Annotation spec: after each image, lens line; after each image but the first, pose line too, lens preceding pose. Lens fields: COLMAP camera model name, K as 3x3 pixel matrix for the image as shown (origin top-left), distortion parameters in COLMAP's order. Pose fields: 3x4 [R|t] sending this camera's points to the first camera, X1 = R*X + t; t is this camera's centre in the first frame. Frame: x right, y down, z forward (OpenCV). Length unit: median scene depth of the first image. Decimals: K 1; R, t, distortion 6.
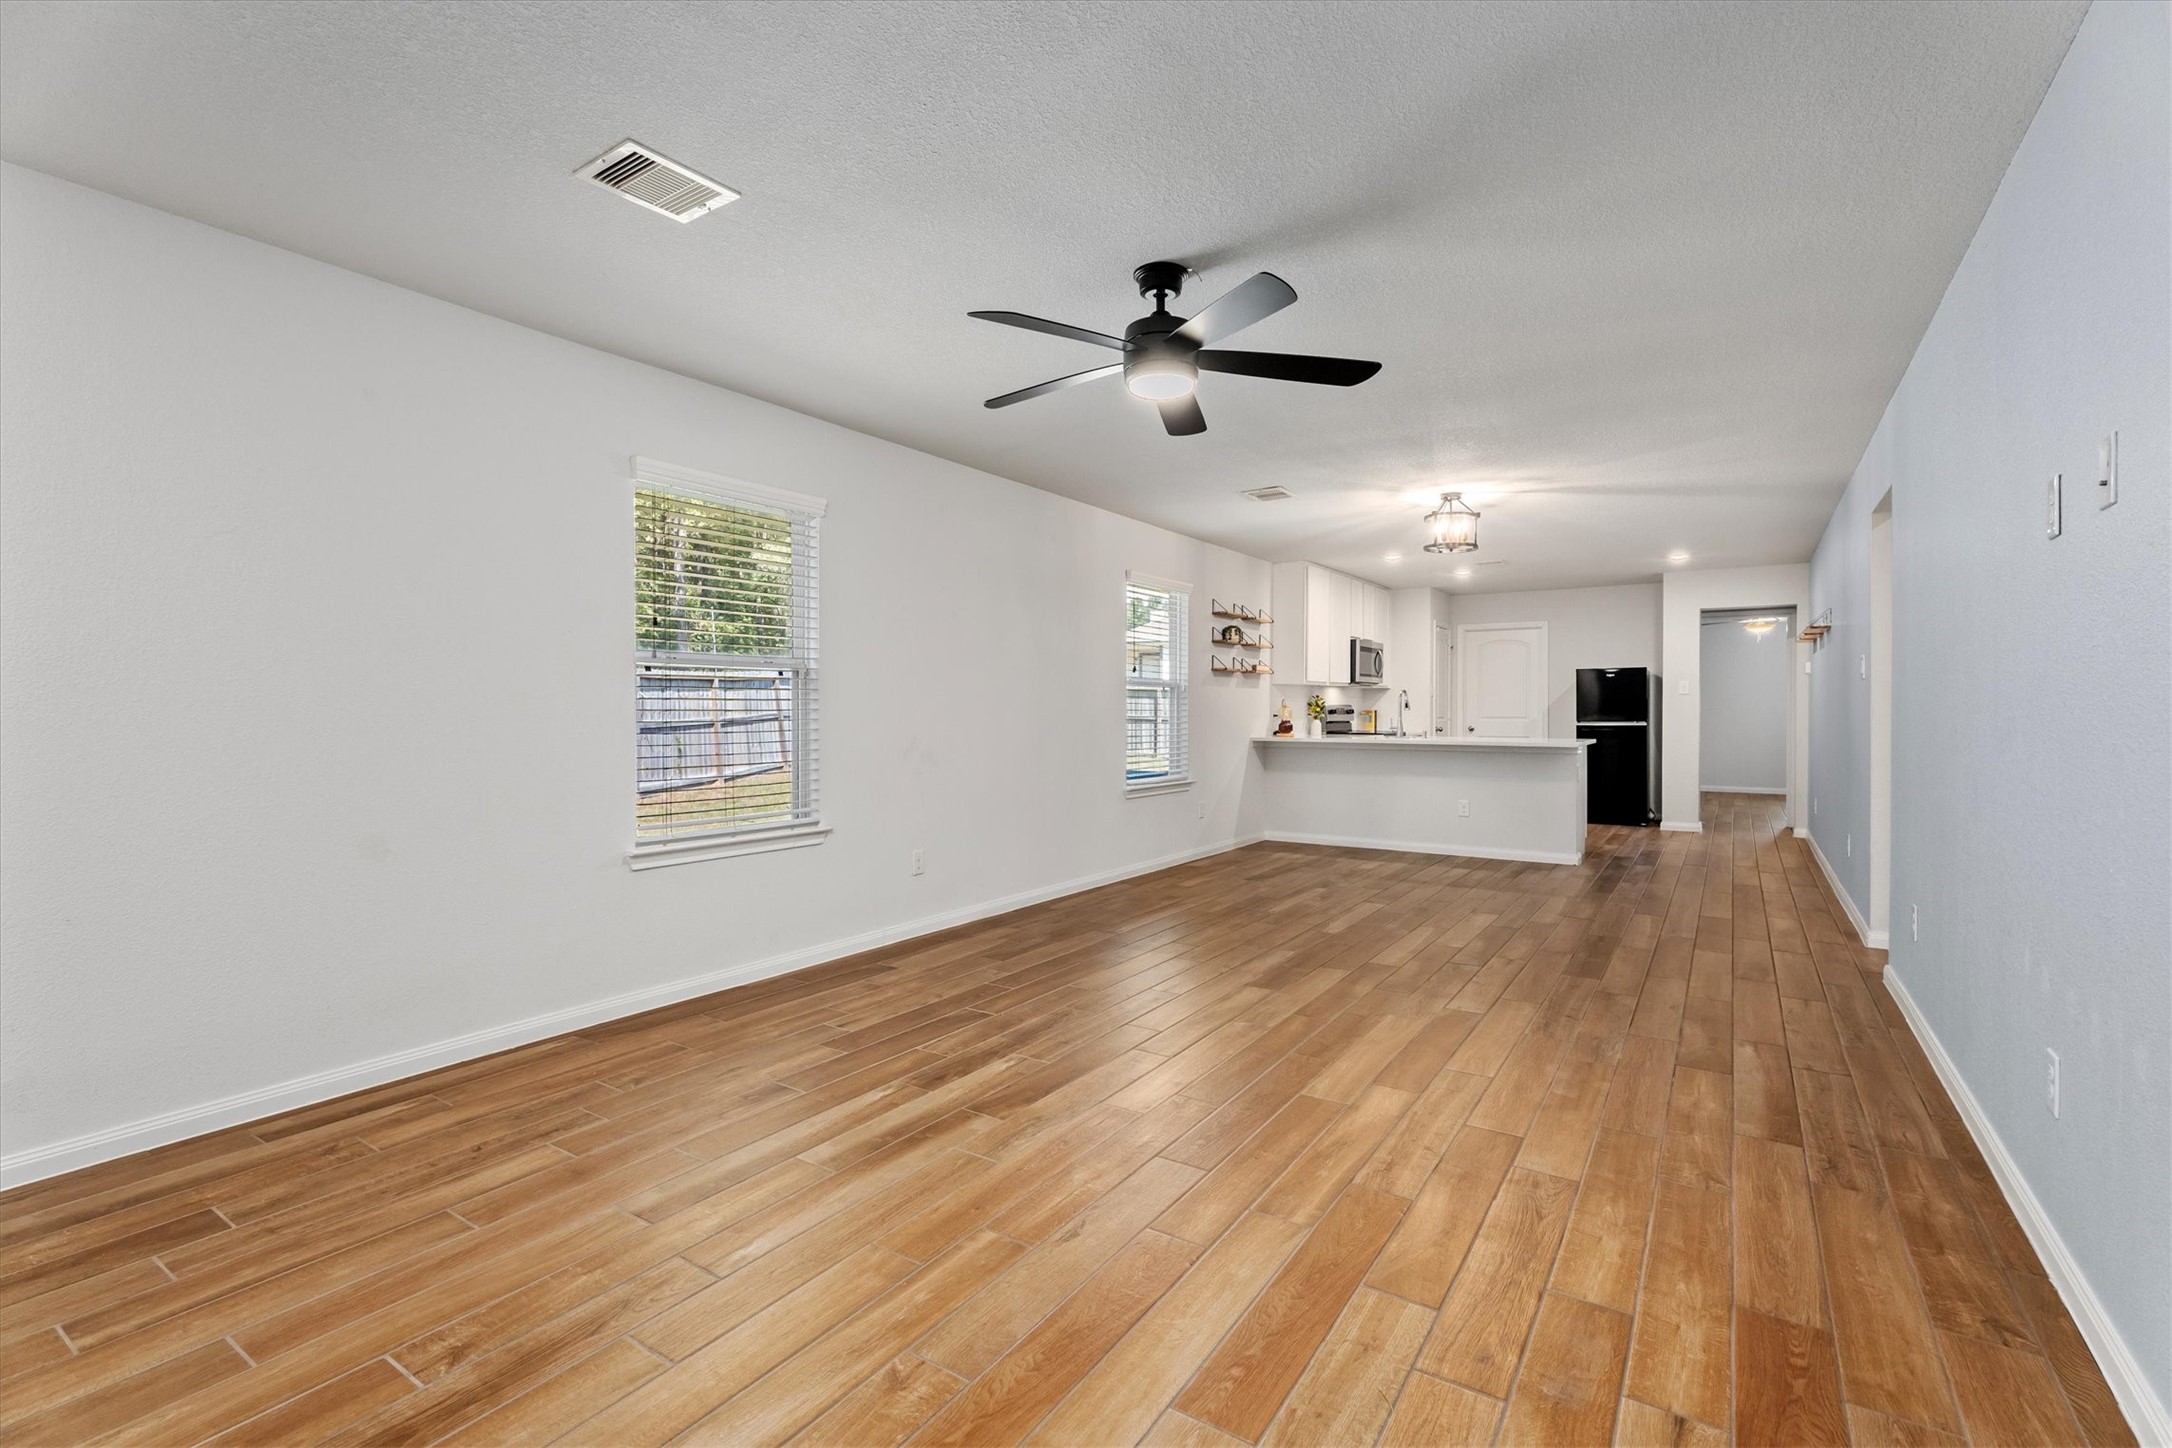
lens RADIAL K [[979.6, 0, 1084.6], [0, 979.6, 712.7], [0, 0, 1]] dist [0.000473, 0.000108]
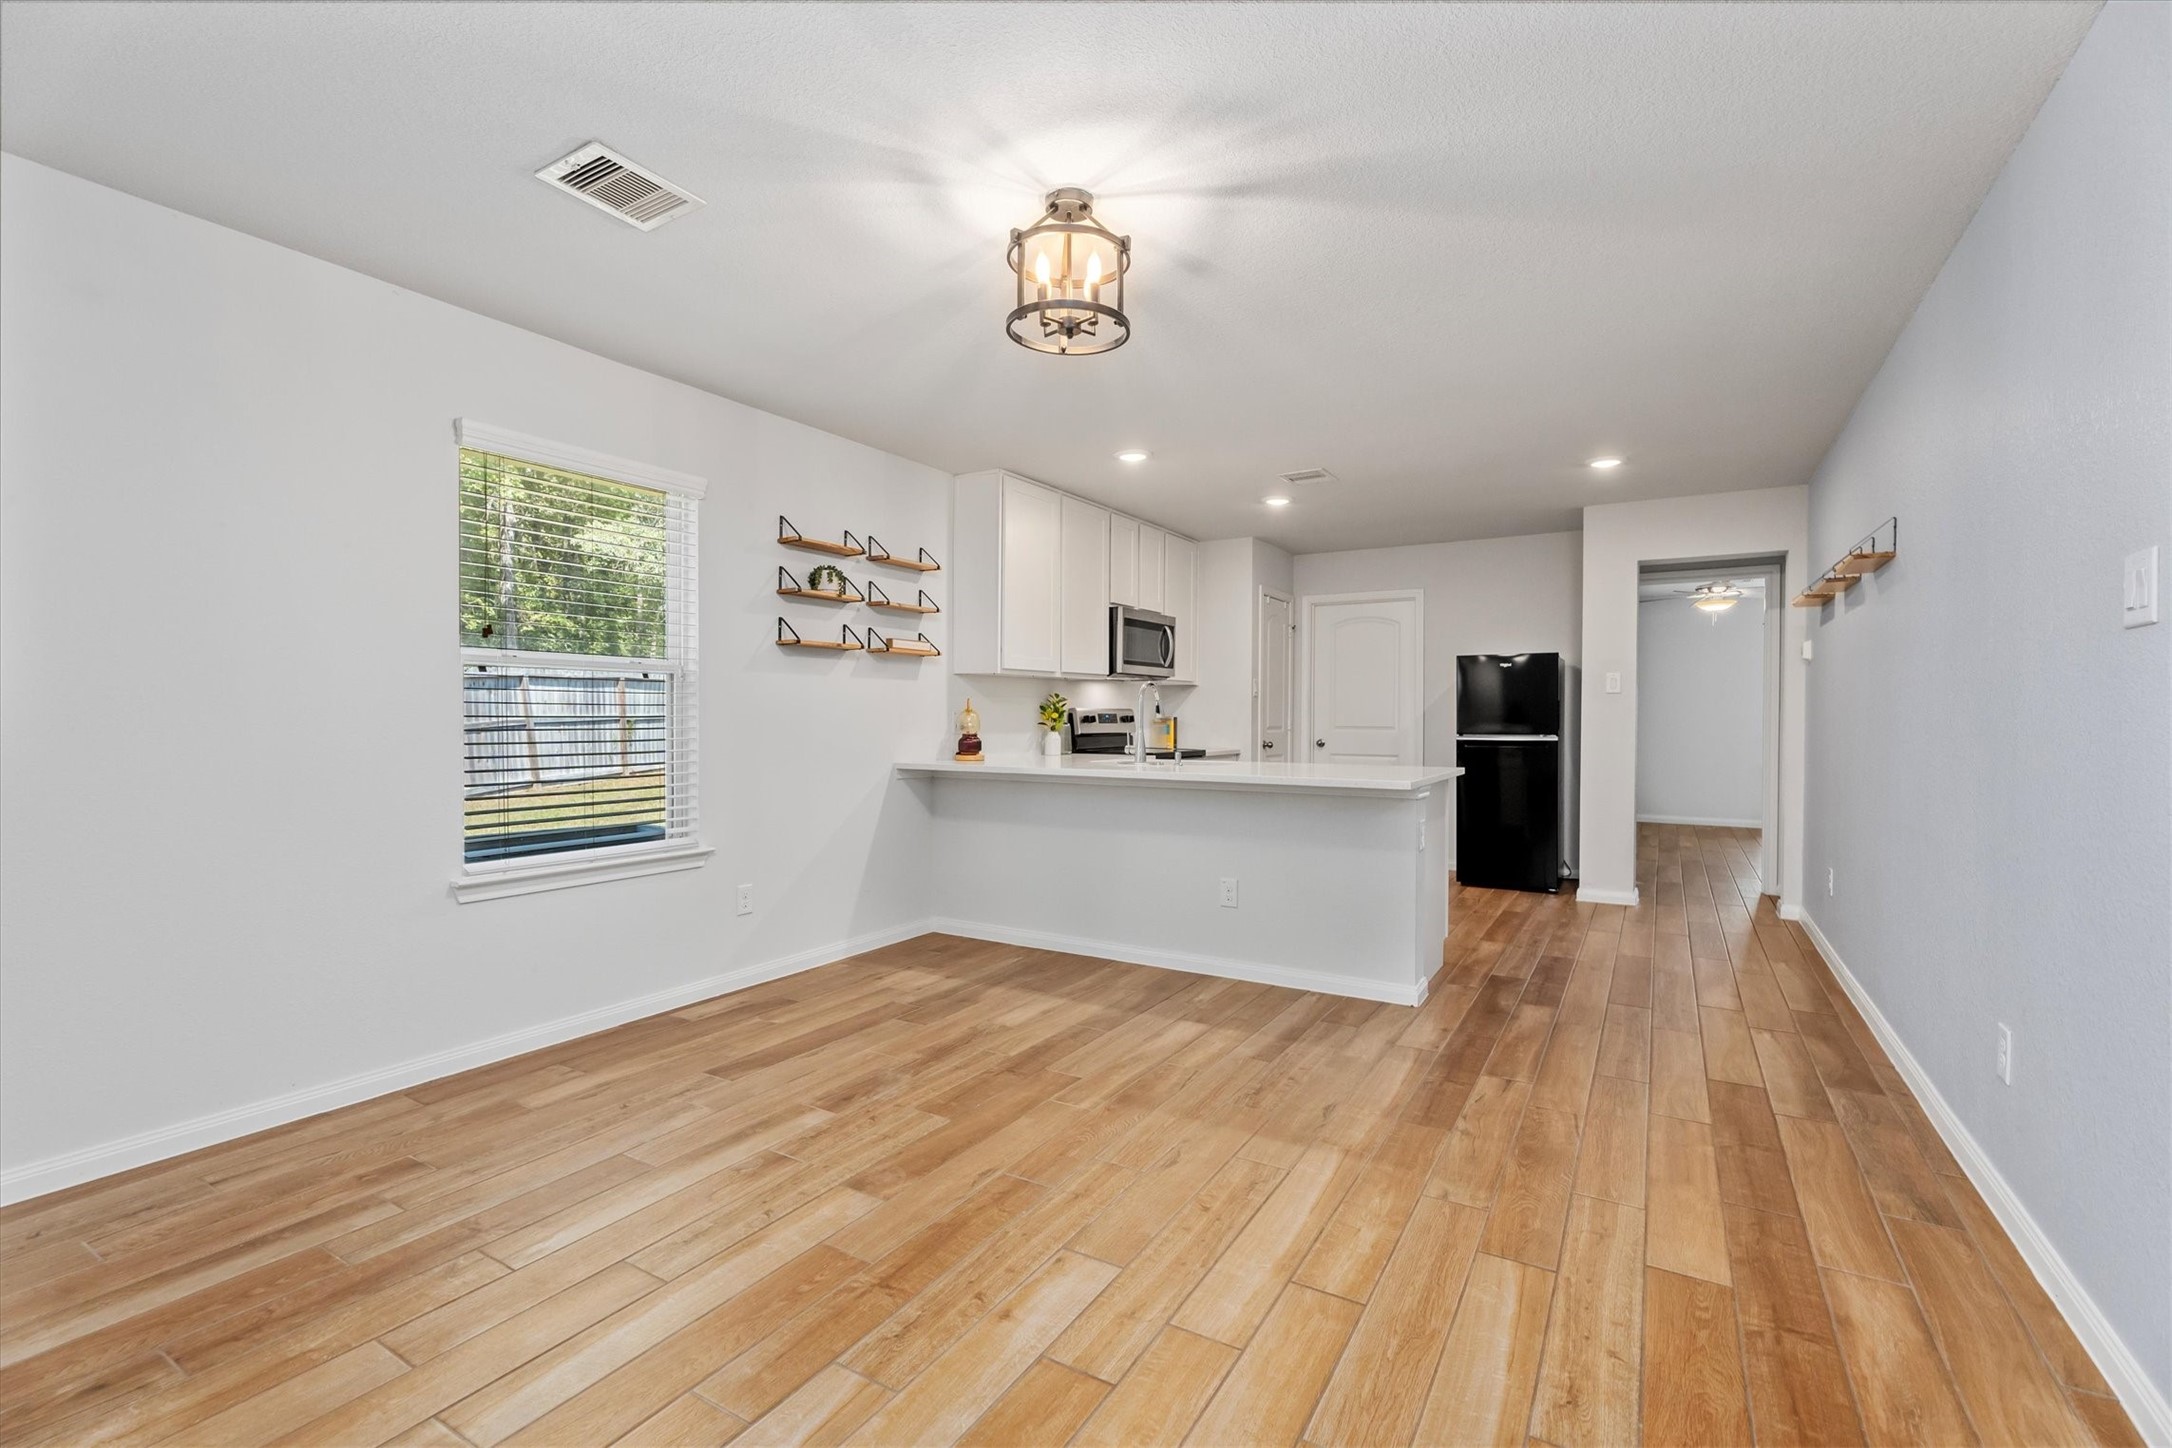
lens RADIAL K [[955.3, 0, 1086.0], [0, 955.3, 724.0], [0, 0, 1]] dist [0.001298, 0.000234]
pose [[0.998997, 0.001441, 0.044745, 0.240444], [-0.001697, 0.999982, 0.005680, -0.001474], [-0.044736, -0.005750, 0.998982, 0.392359]]
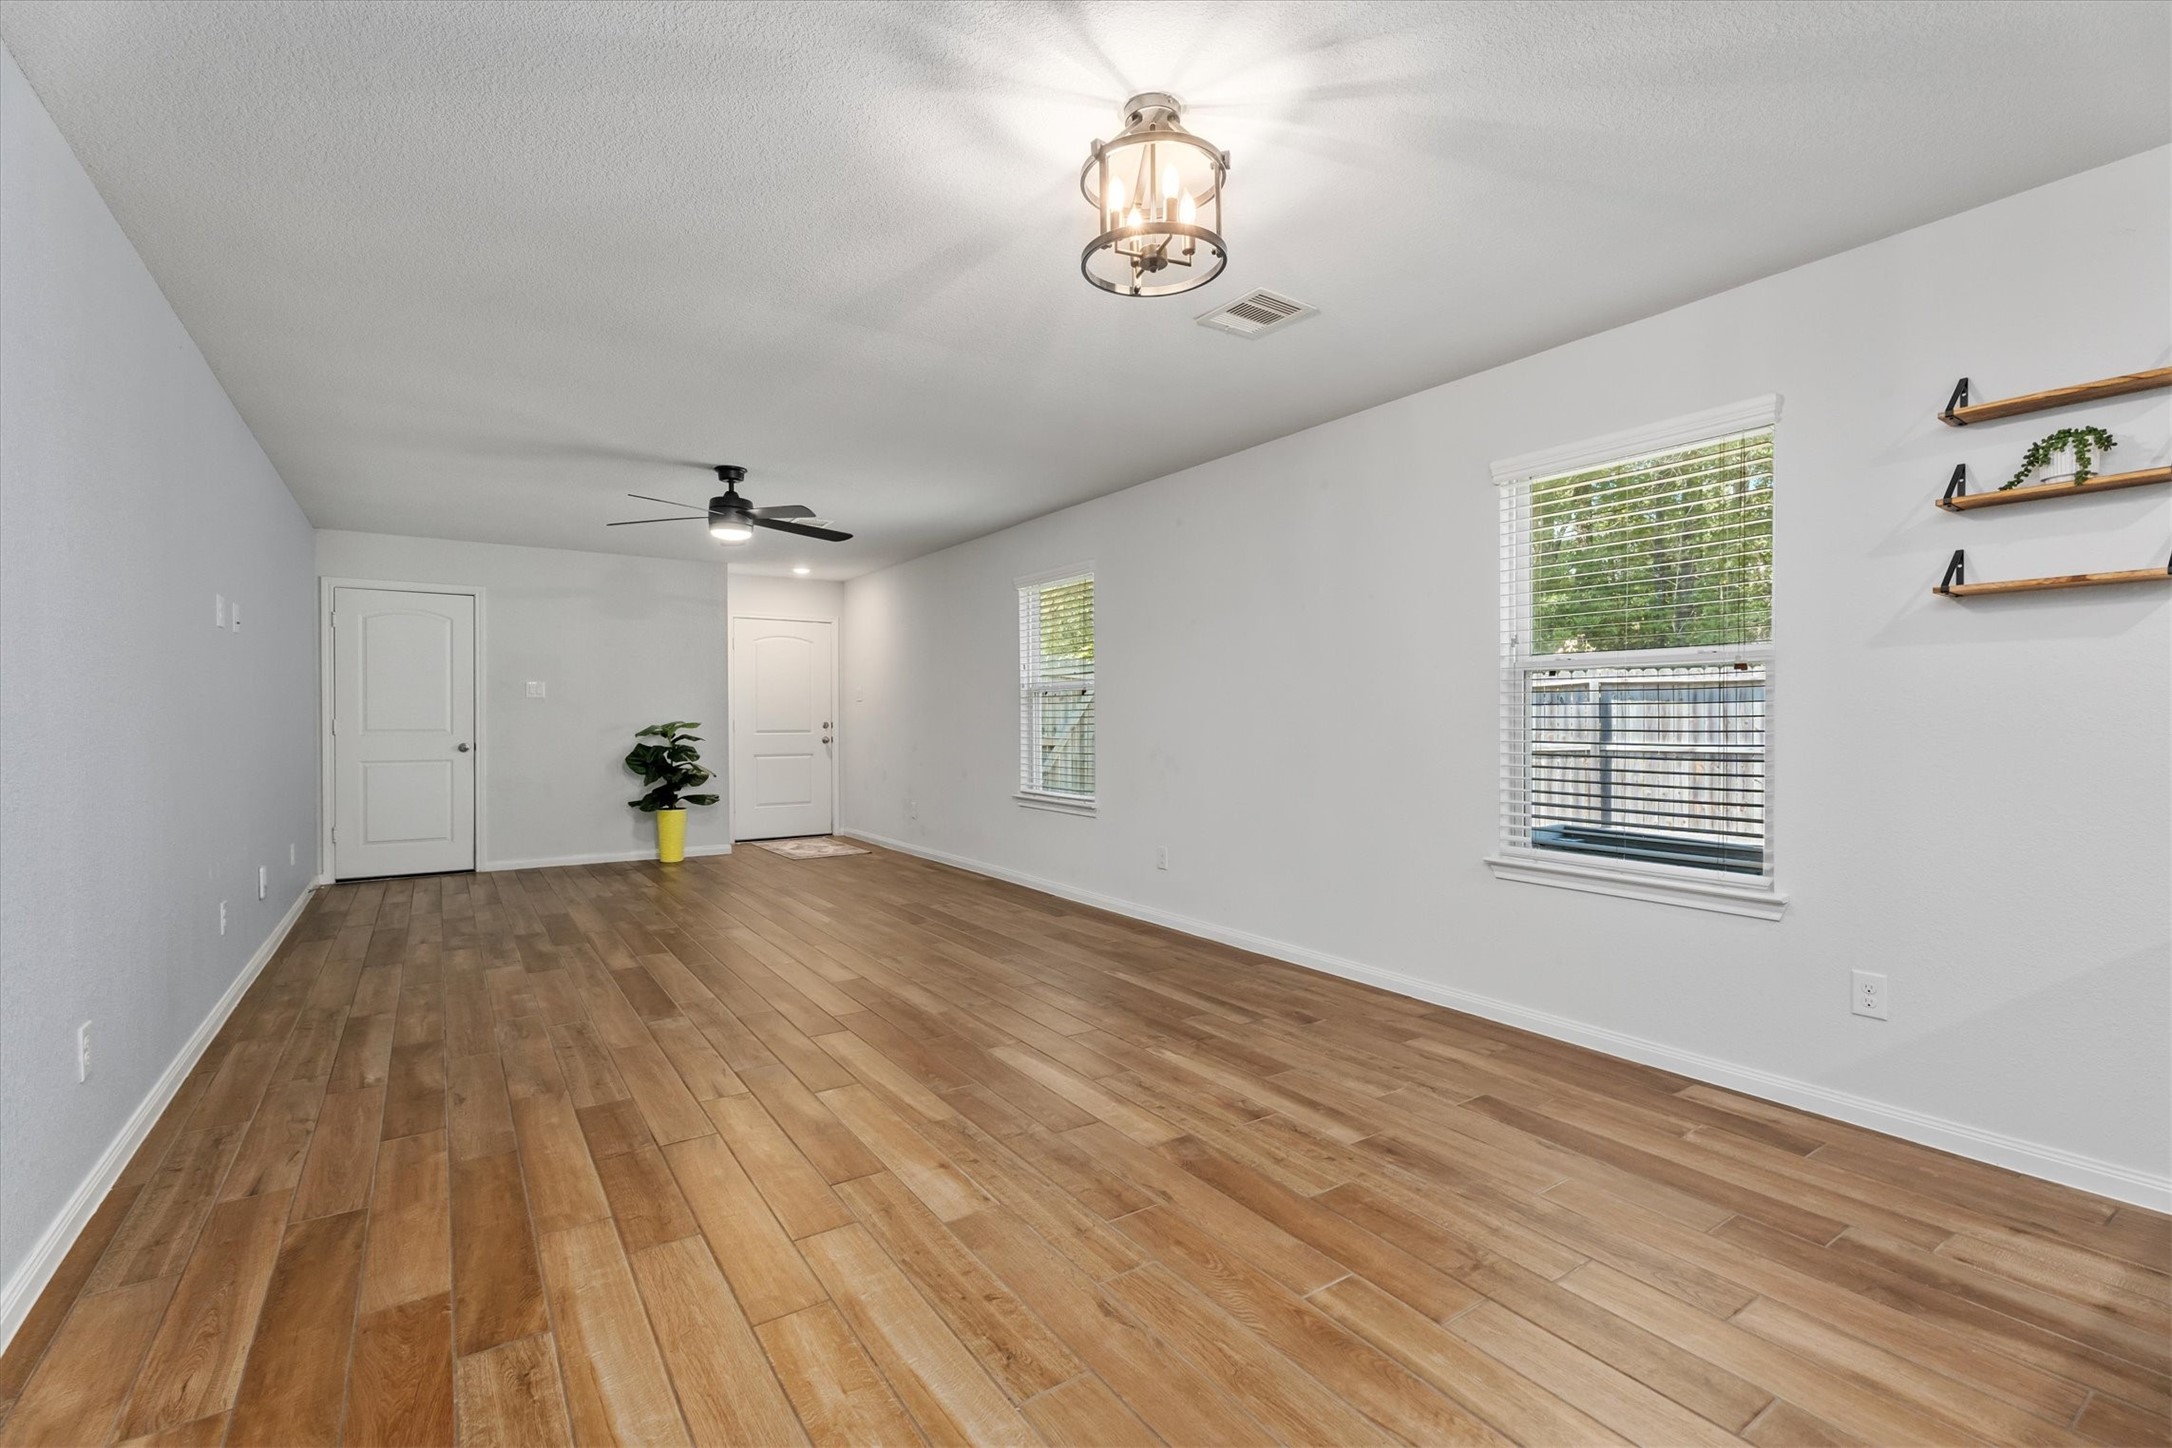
lens RADIAL K [[979.6, 0, 1084.6], [0, 979.6, 712.7], [0, 0, 1]] dist [0.000473, 0.000108]
pose [[-0.389634, -0.003831, -0.920962, 0.512631], [-0.001155, 0.999993, -0.003671, -0.001634], [0.920969, -0.000367, -0.389635, 0.800646]]
